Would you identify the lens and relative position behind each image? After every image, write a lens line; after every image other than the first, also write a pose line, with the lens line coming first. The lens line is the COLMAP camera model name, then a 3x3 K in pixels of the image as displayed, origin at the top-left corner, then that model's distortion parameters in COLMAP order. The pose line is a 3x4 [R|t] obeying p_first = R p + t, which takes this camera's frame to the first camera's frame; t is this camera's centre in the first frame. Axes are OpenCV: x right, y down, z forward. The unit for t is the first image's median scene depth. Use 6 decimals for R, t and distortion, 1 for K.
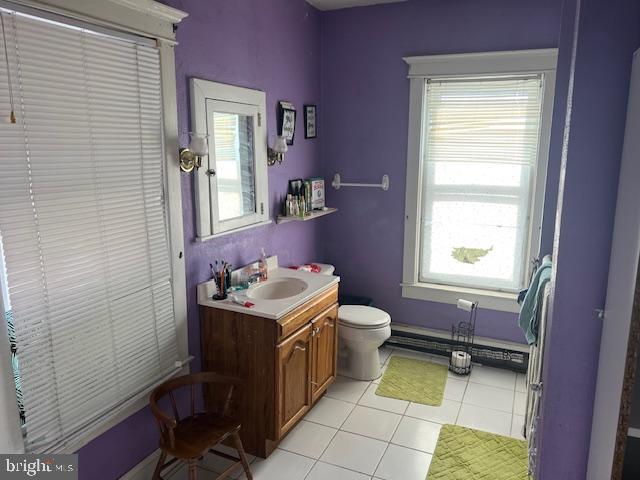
lens RADIAL K [[453.4, 0, 321.5], [0, 453.4, 230.3], [0, 0, 1]] dist [0.006637, -0.003493]
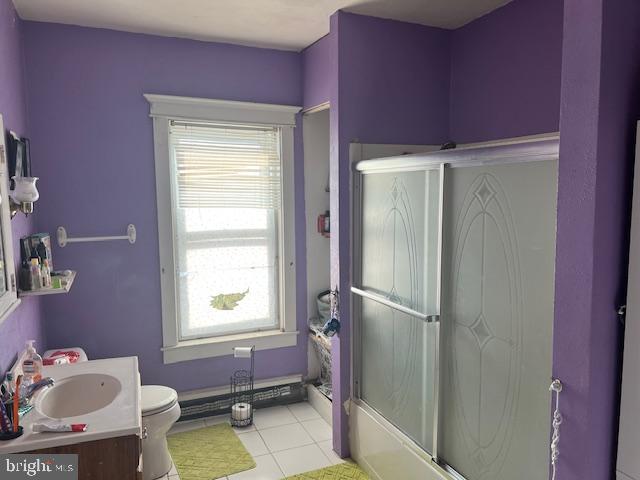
lens RADIAL K [[453.4, 0, 321.5], [0, 453.4, 230.3], [0, 0, 1]] dist [0.006637, -0.003493]
pose [[0.691739, -0.062613, 0.719428, -0.237528], [0.136836, 0.989551, -0.045447, -0.025599], [-0.709065, 0.129881, 0.693078, 0.164728]]
